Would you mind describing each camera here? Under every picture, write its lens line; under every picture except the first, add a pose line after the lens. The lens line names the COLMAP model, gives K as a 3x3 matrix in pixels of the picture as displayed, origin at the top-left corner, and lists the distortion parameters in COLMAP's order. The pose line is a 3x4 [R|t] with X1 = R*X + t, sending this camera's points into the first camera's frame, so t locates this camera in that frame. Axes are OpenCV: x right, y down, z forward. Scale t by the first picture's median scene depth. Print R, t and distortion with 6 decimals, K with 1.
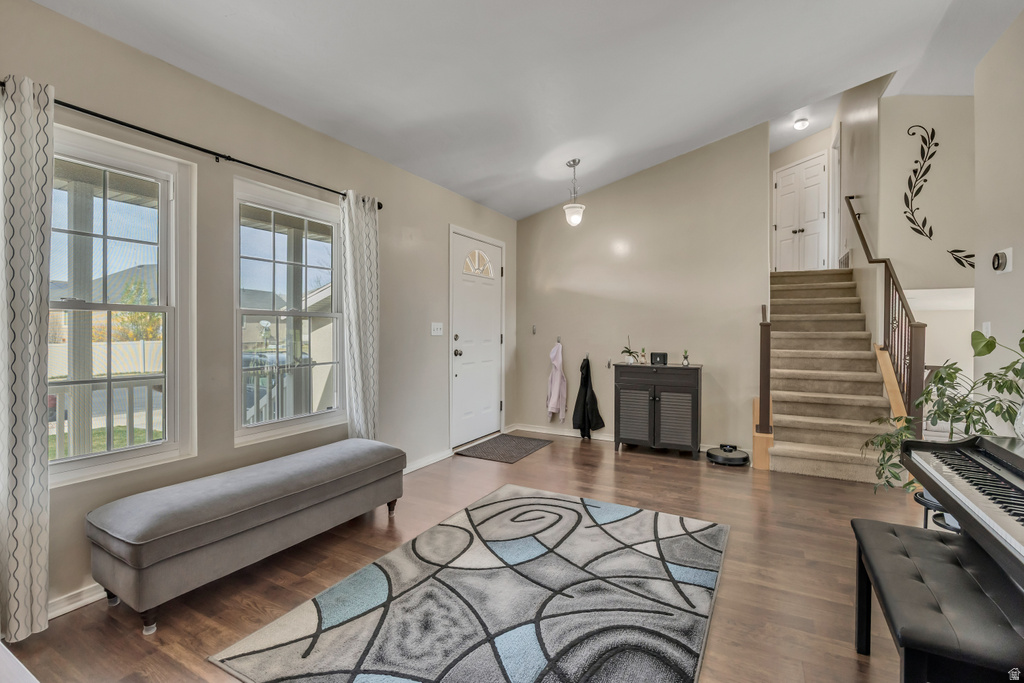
lens RADIAL K [[455.8, 0, 514.2], [0, 455.8, 336.8], [0, 0, 1]] dist [-0.014187, 0.000529]
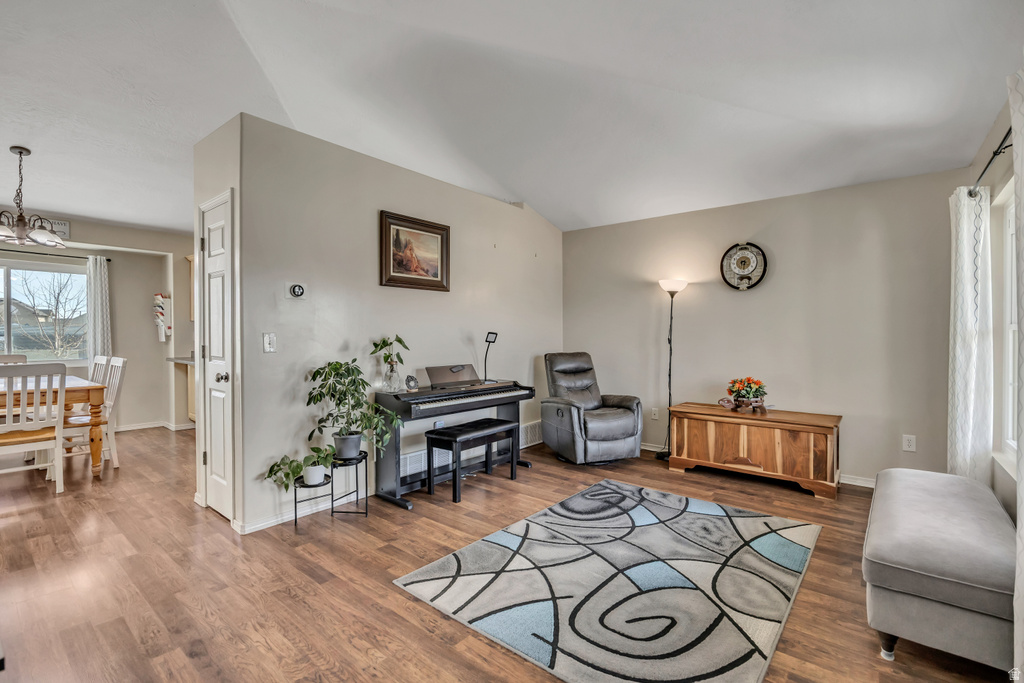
lens RADIAL K [[455.8, 0, 512.0], [0, 455.8, 343.4], [0, 0, 1]] dist [-0.014187, 0.000529]
pose [[-0.980585, -0.011553, 0.195755, 0.131900], [-0.005428, 0.999480, 0.031795, -0.046630], [-0.196020, 0.030115, -0.980137, 2.102541]]
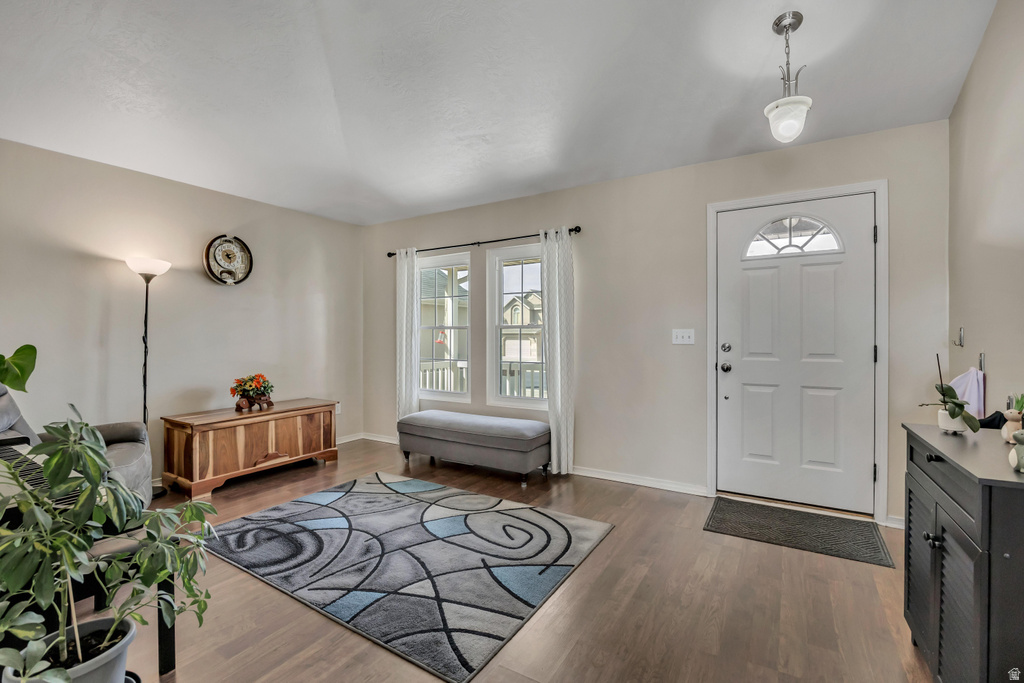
lens RADIAL K [[455.8, 0, 512.0], [0, 455.8, 335.1], [0, 0, 1]] dist [-0.014187, 0.000529]
pose [[-0.062682, -0.004102, -0.998025, 1.245890], [-0.012686, 0.999914, -0.003313, -0.023437], [0.997953, 0.012453, -0.062729, 1.315715]]
